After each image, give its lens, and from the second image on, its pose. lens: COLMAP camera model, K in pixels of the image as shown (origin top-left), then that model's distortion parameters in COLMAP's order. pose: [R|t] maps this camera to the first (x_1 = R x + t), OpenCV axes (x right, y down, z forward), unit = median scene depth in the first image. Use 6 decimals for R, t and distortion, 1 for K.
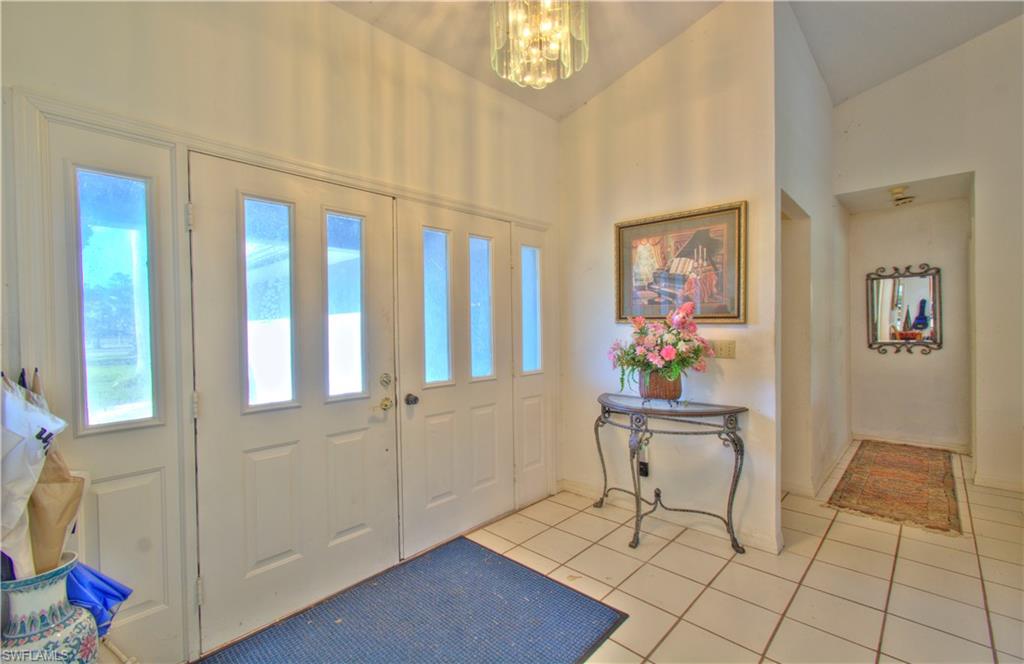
lens RADIAL K [[440.8, 0, 513.0], [0, 440.8, 334.0], [0, 0, 1]] dist [-0.002158, 0.001664]
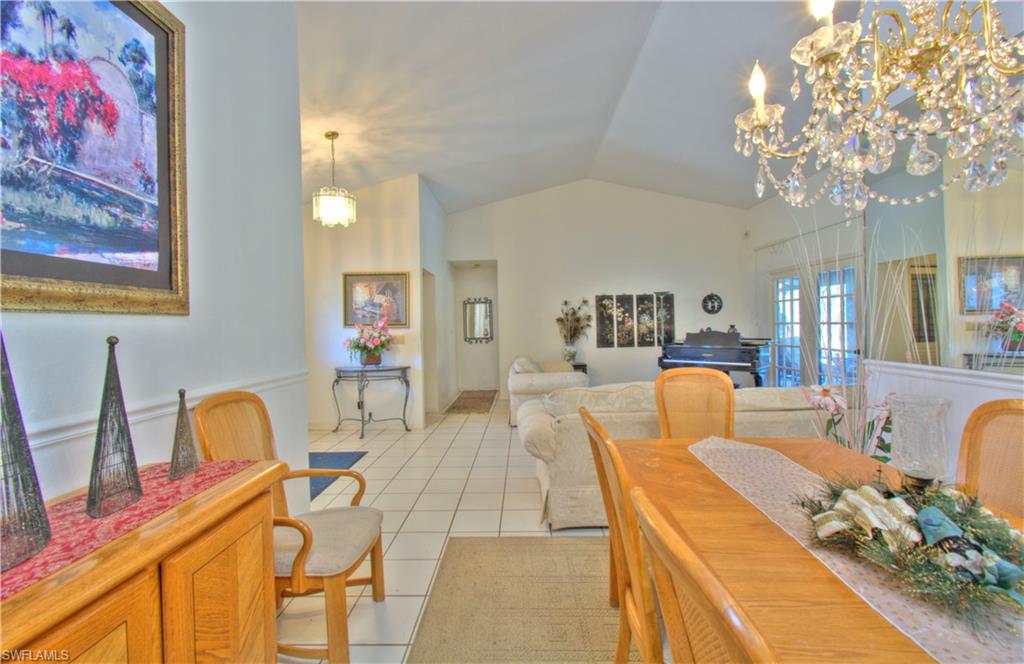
lens RADIAL K [[440.8, 0, 513.4], [0, 440.8, 332.5], [0, 0, 1]] dist [-0.002158, 0.001664]
pose [[0.737476, -0.008012, 0.675325, -0.445342], [0.018238, 0.999801, -0.008056, 0.022450], [-0.675127, 0.018257, 0.737476, -0.753803]]
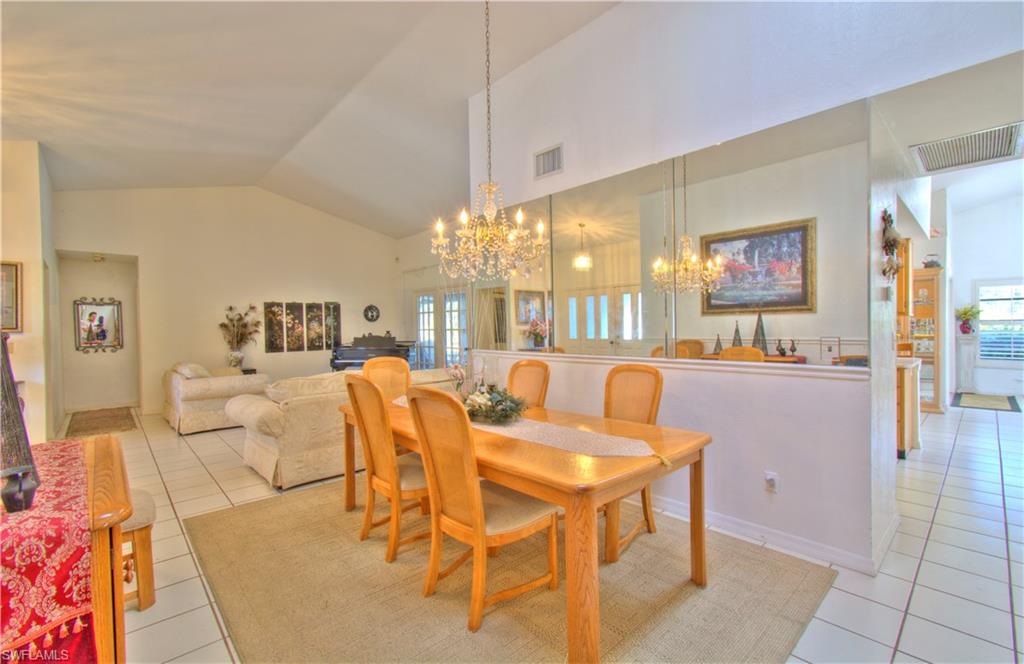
lens RADIAL K [[440.8, 0, 512.2], [0, 440.8, 331.9], [0, 0, 1]] dist [-0.002158, 0.001664]
pose [[0.059403, 0.005092, 0.998221, -0.849612], [0.030028, 0.999525, -0.006886, 0.034661], [-0.997782, 0.030384, 0.059222, -0.806675]]
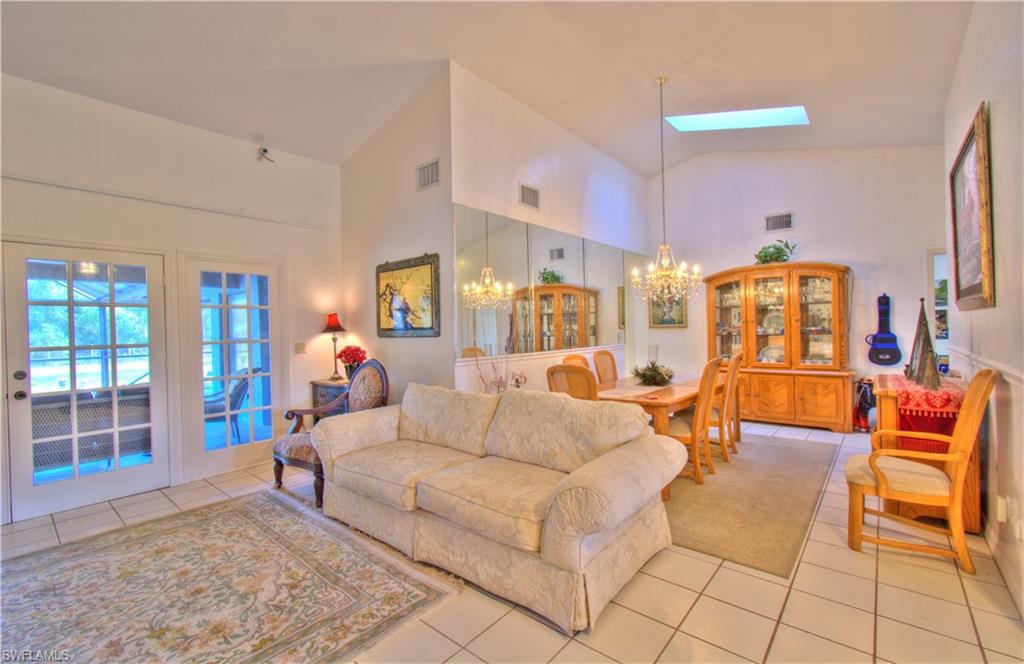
lens RADIAL K [[440.8, 0, 515.0], [0, 440.8, 334.9], [0, 0, 1]] dist [-0.002158, 0.001664]
pose [[-0.996671, 0.042050, -0.069854, 0.473786], [0.039947, 0.998713, 0.031236, -0.019246], [0.071078, 0.028341, -0.997068, 0.576602]]
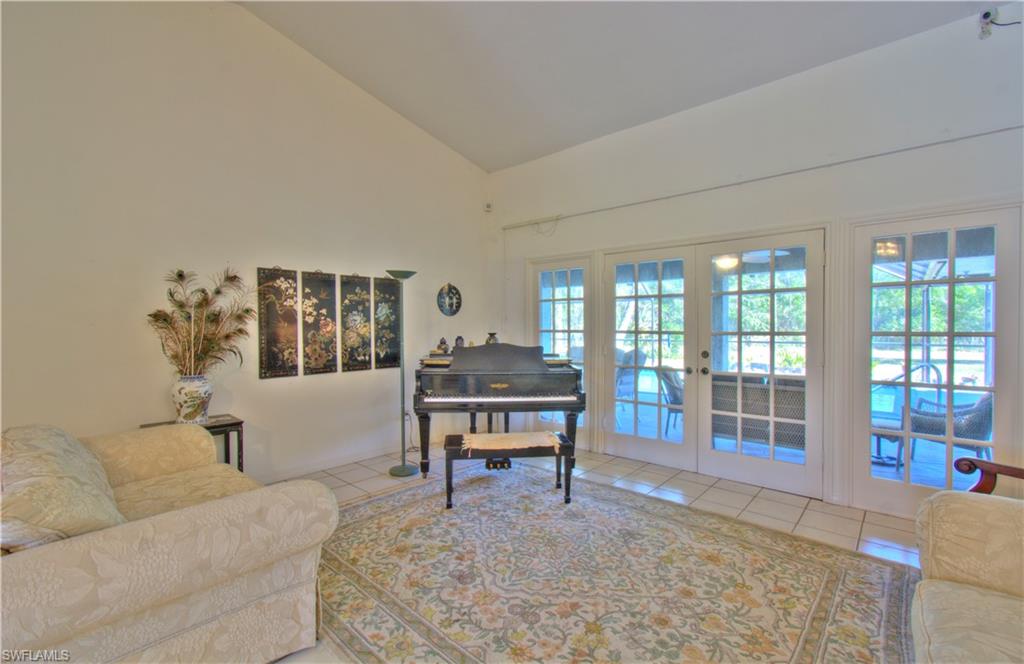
lens RADIAL K [[440.8, 0, 512.1], [0, 440.8, 332.2], [0, 0, 1]] dist [-0.002158, 0.001664]
pose [[-0.035525, 0.005012, 0.999356, 0.353844], [0.019808, 0.999795, -0.004310, -0.006986], [-0.999172, 0.019642, -0.035617, 0.092321]]
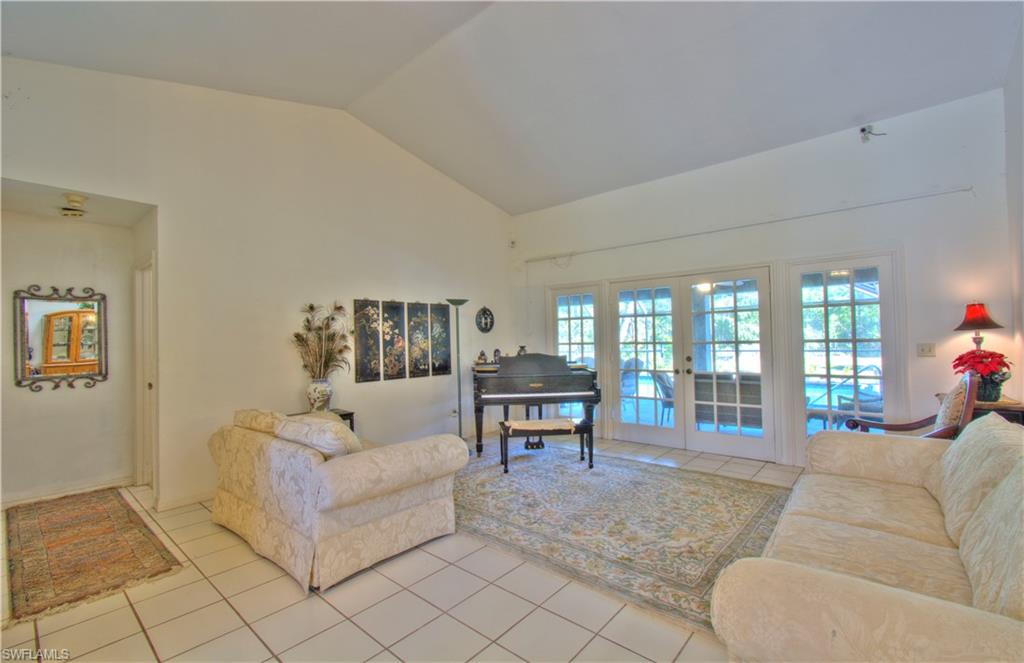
lens RADIAL K [[440.8, 0, 510.5], [0, 440.8, 333.3], [0, 0, 1]] dist [-0.002158, 0.001664]
pose [[-0.045724, 0.035066, 0.998338, -0.013522], [0.036914, 0.998760, -0.033390, -0.004304], [-0.998272, 0.035326, -0.046962, 0.234386]]
